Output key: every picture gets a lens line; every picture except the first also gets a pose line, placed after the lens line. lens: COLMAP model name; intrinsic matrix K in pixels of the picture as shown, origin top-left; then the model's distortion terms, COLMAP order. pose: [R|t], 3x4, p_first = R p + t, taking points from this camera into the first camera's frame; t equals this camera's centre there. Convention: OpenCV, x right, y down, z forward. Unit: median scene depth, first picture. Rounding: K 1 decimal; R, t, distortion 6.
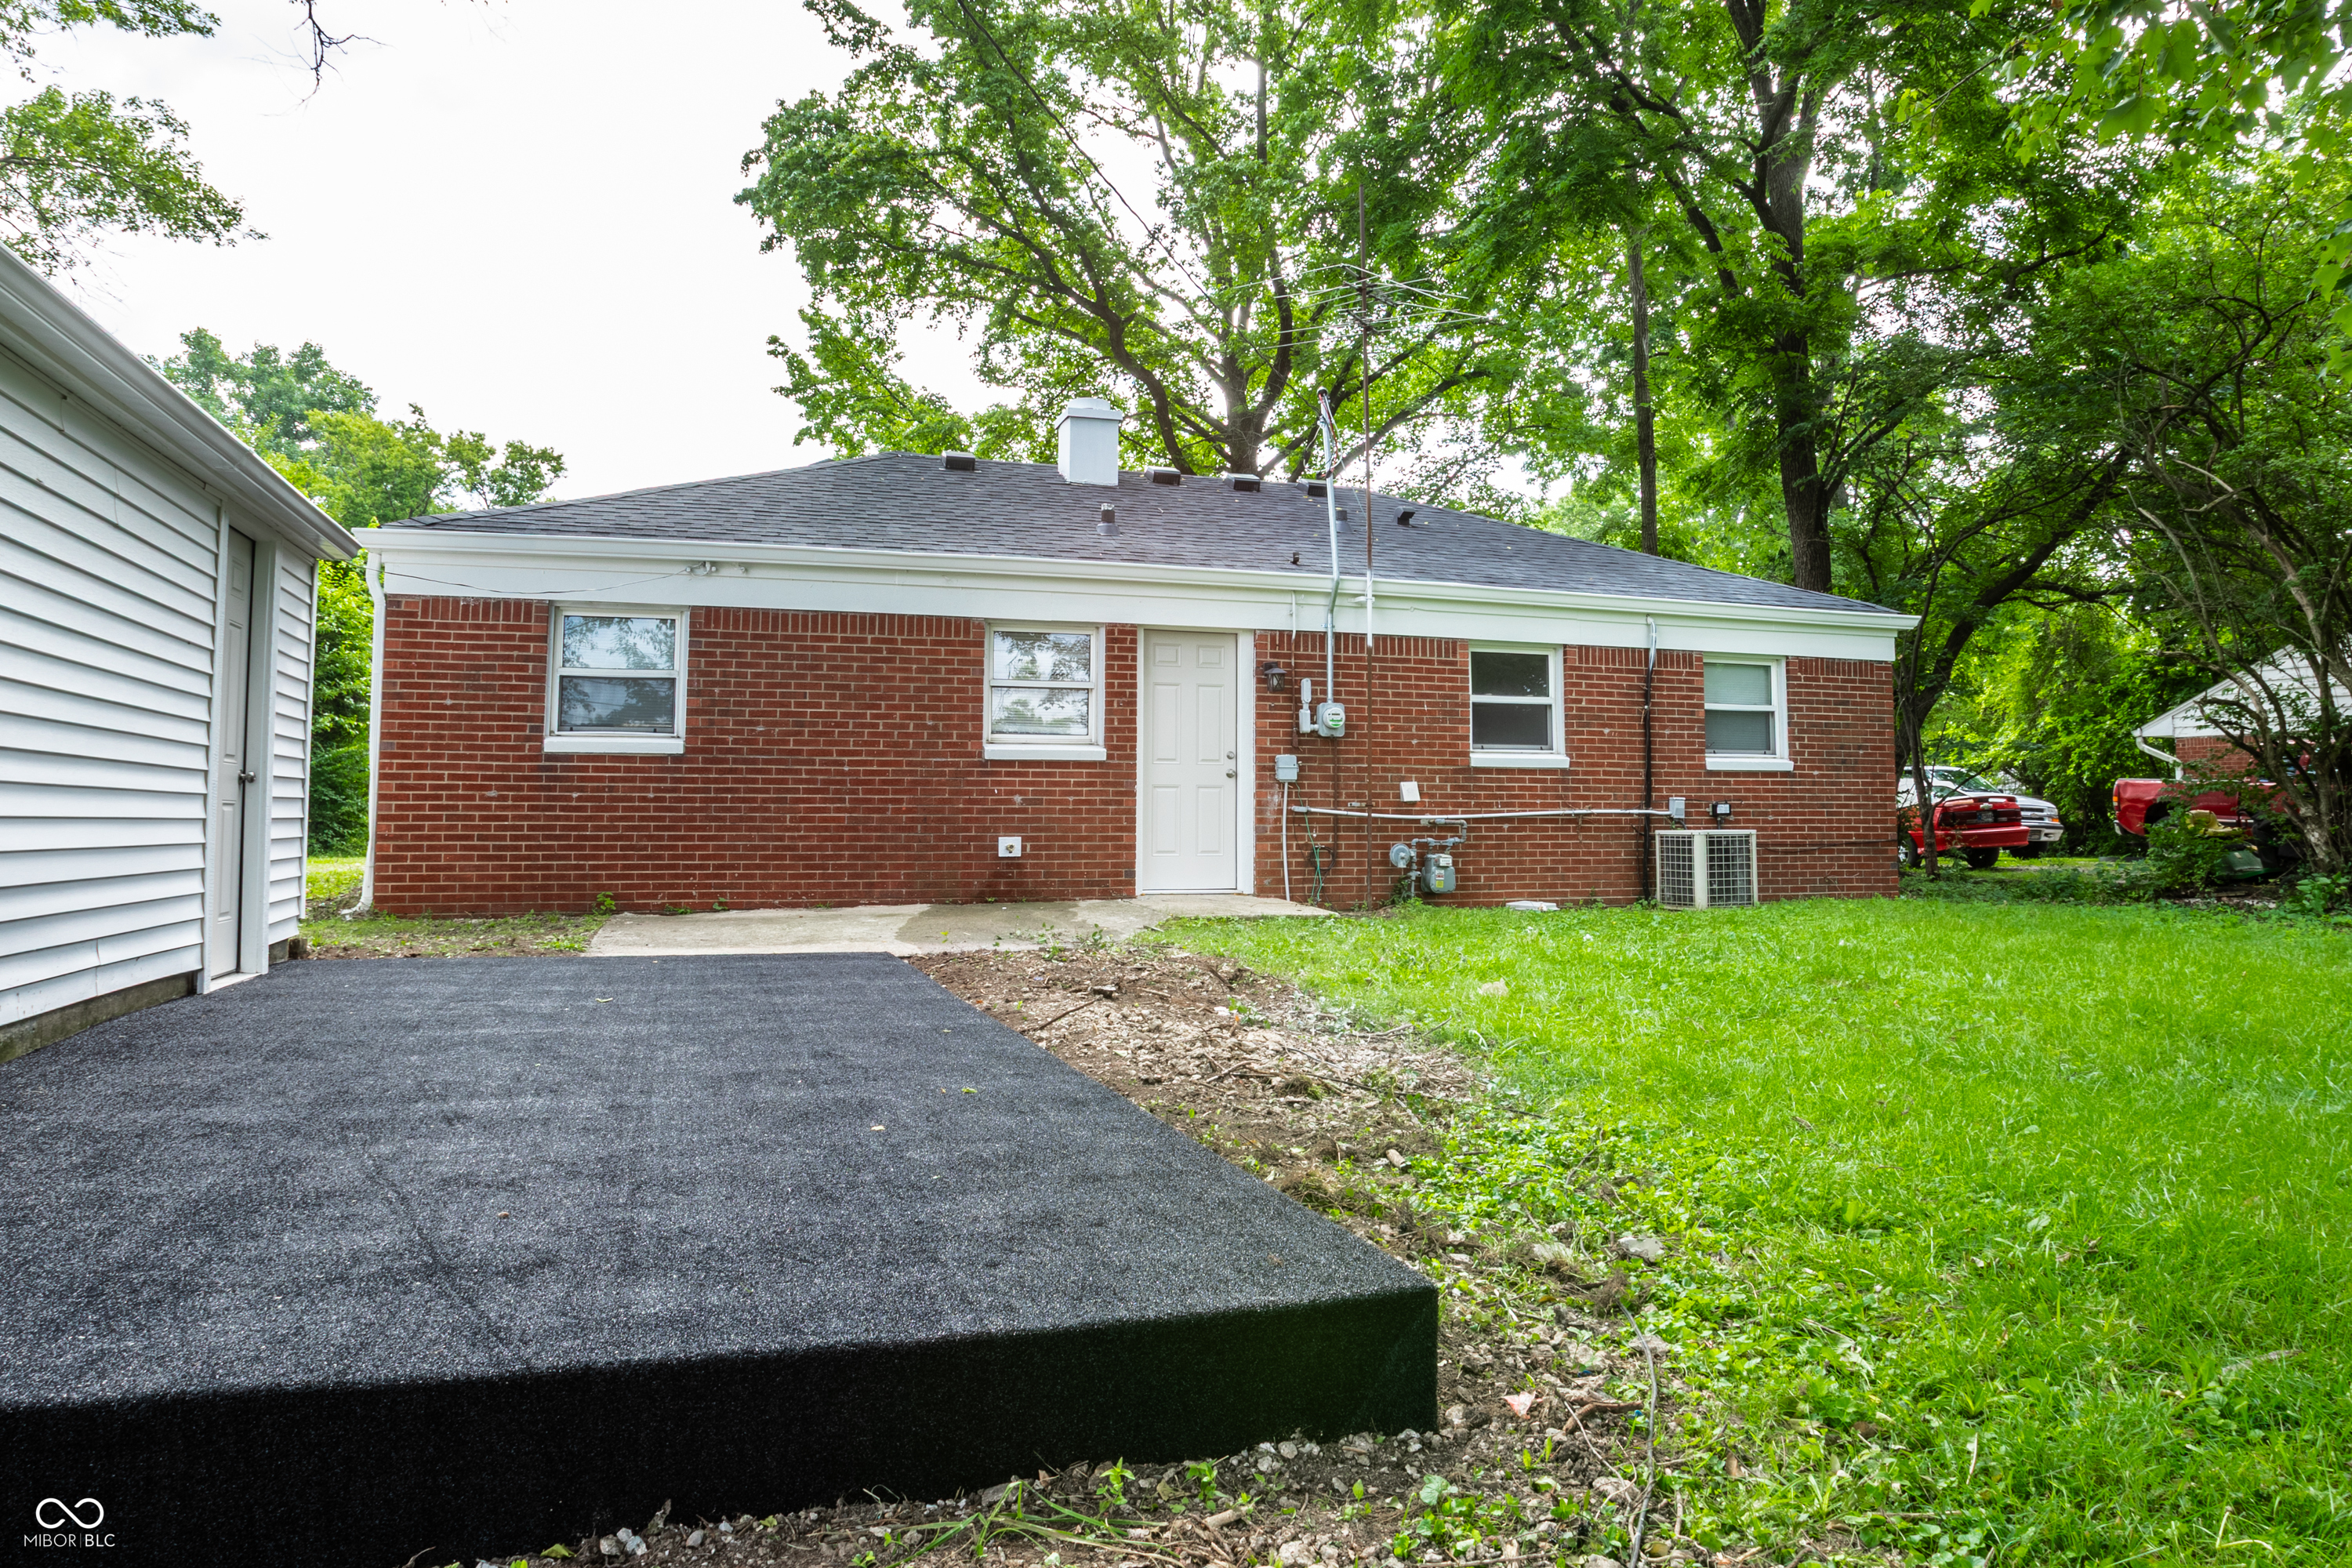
lens RADIAL K [[1131.1, 0, 1137.6], [0, 1131.1, 772.7], [0, 0, 1]] dist [-0.016774, 0.022409]
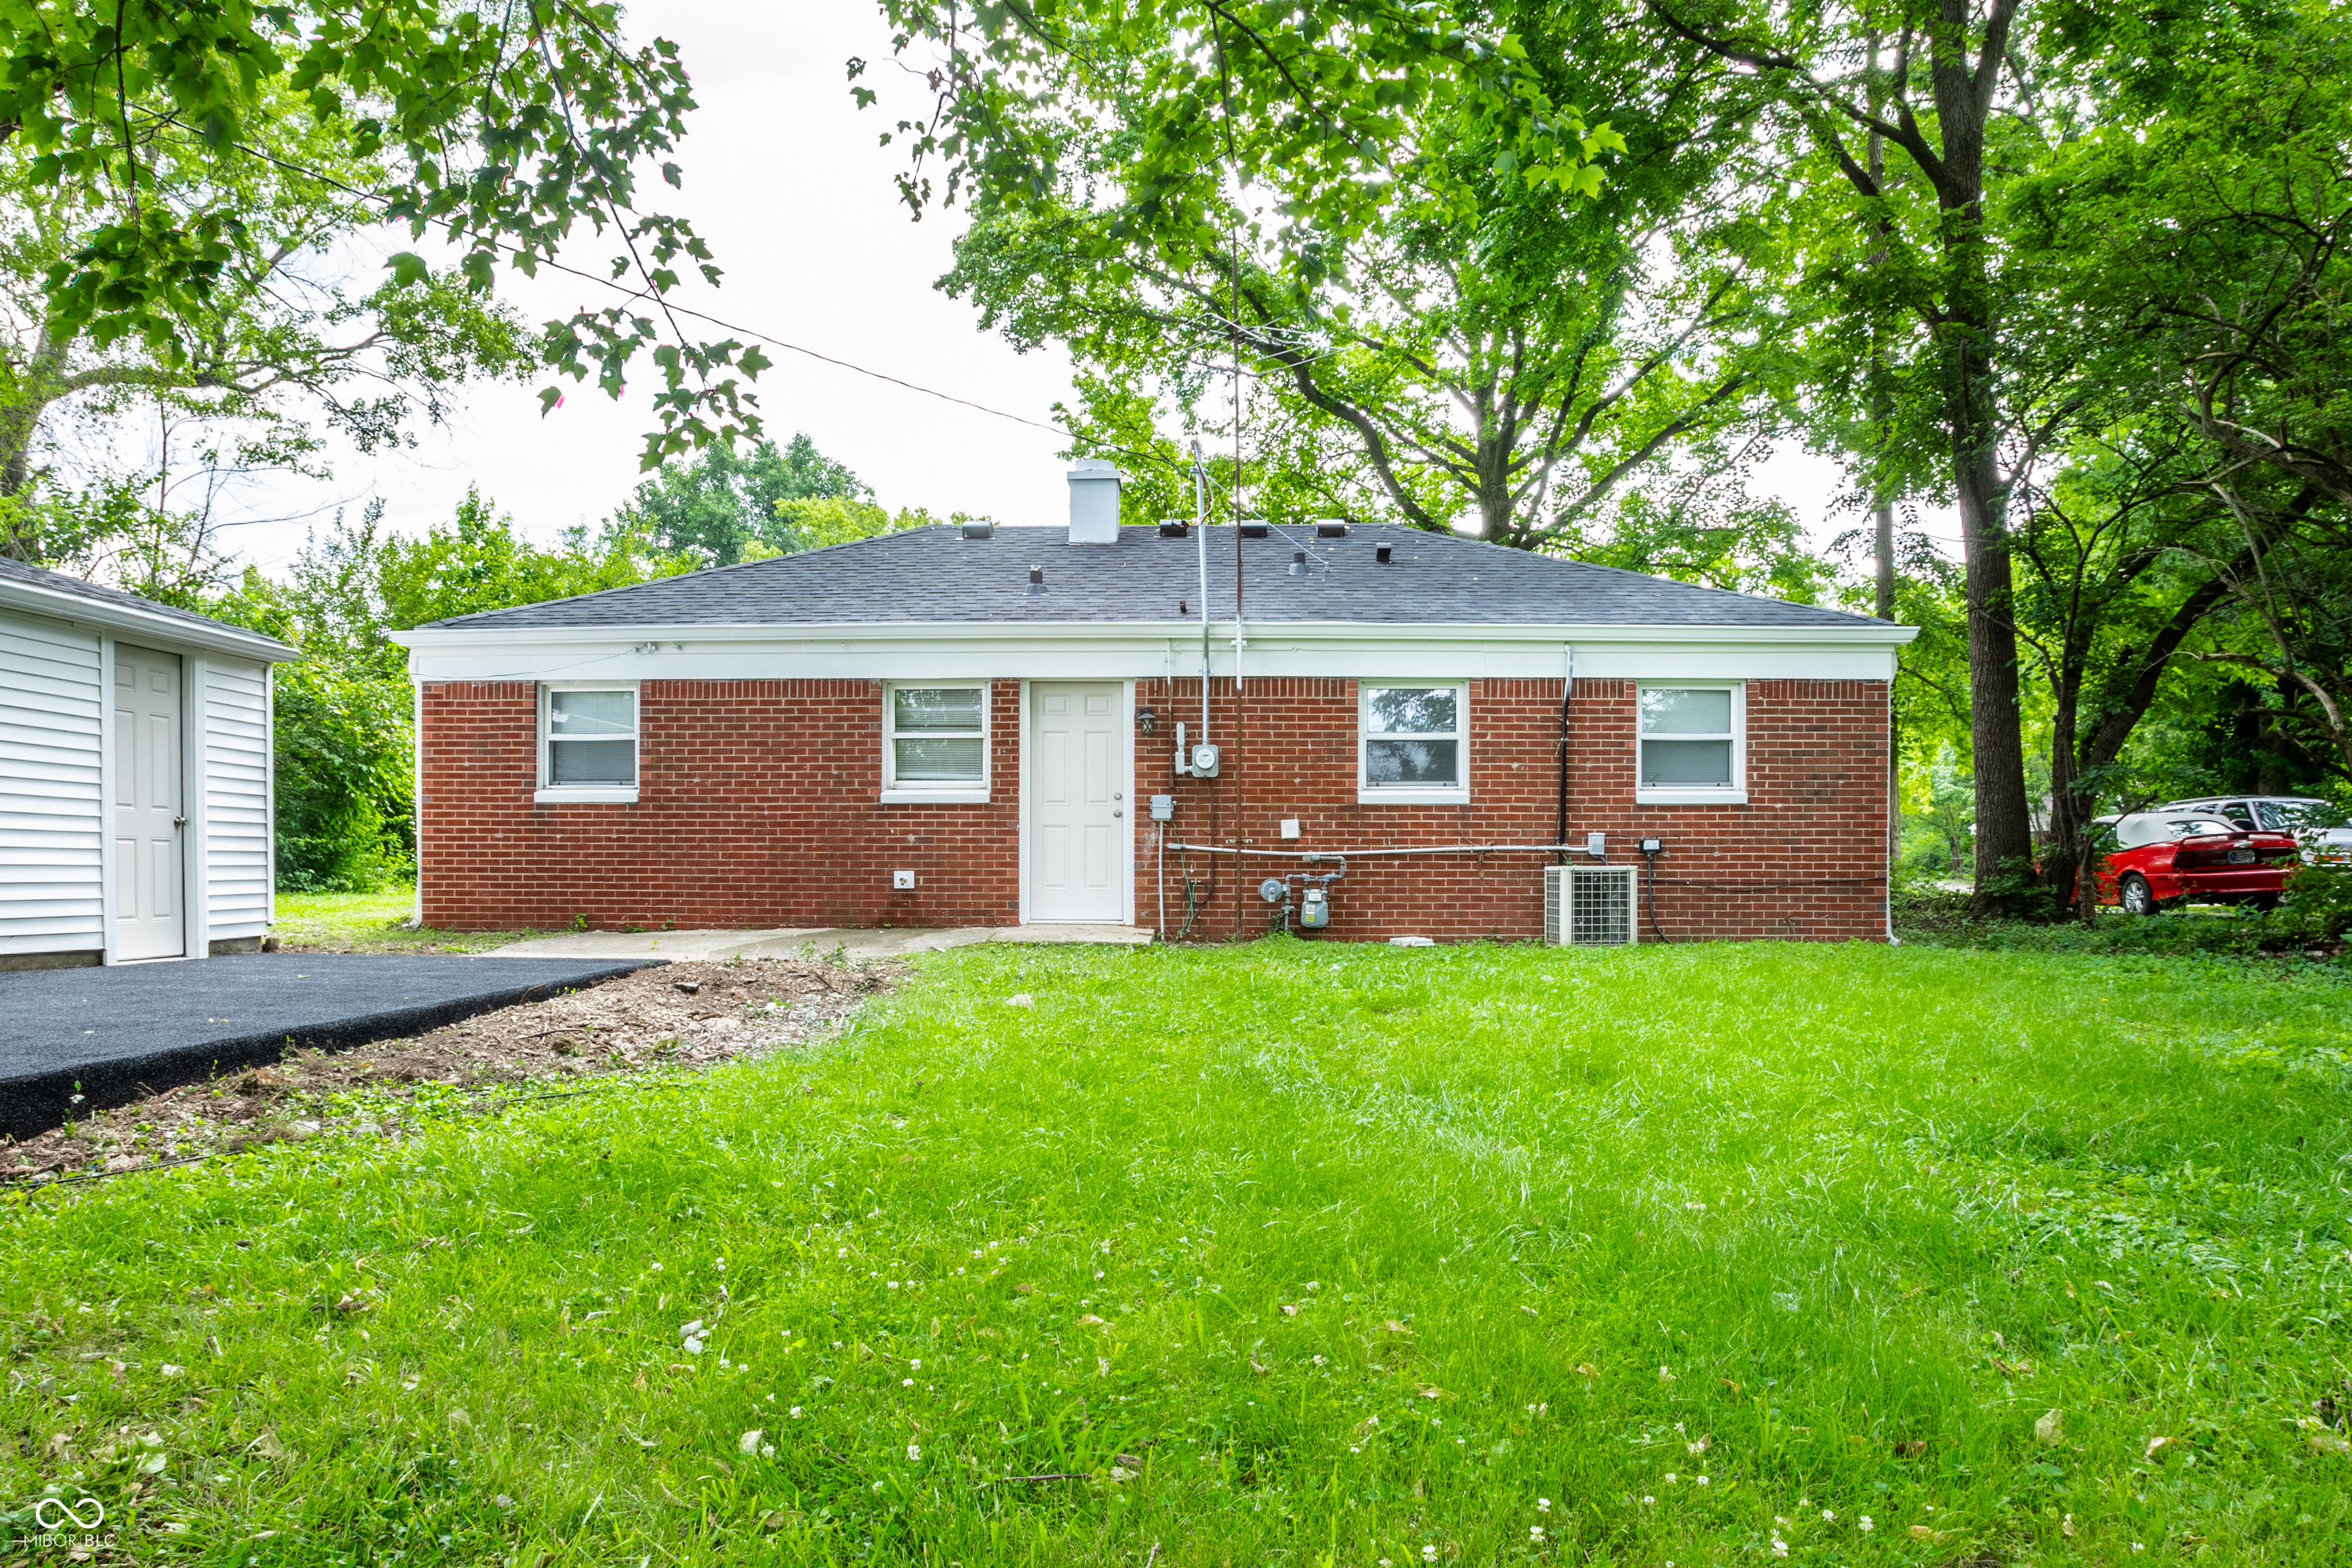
lens RADIAL K [[1137.6, 0, 1178.5], [0, 1137.6, 880.6], [0, 0, 1]] dist [-0.001349, -0.001070]
pose [[0.963798, 0.003503, -0.266611, 0.431020], [0.010466, 0.998646, 0.050959, 0.010132], [0.266428, -0.051905, 0.962456, -0.029484]]
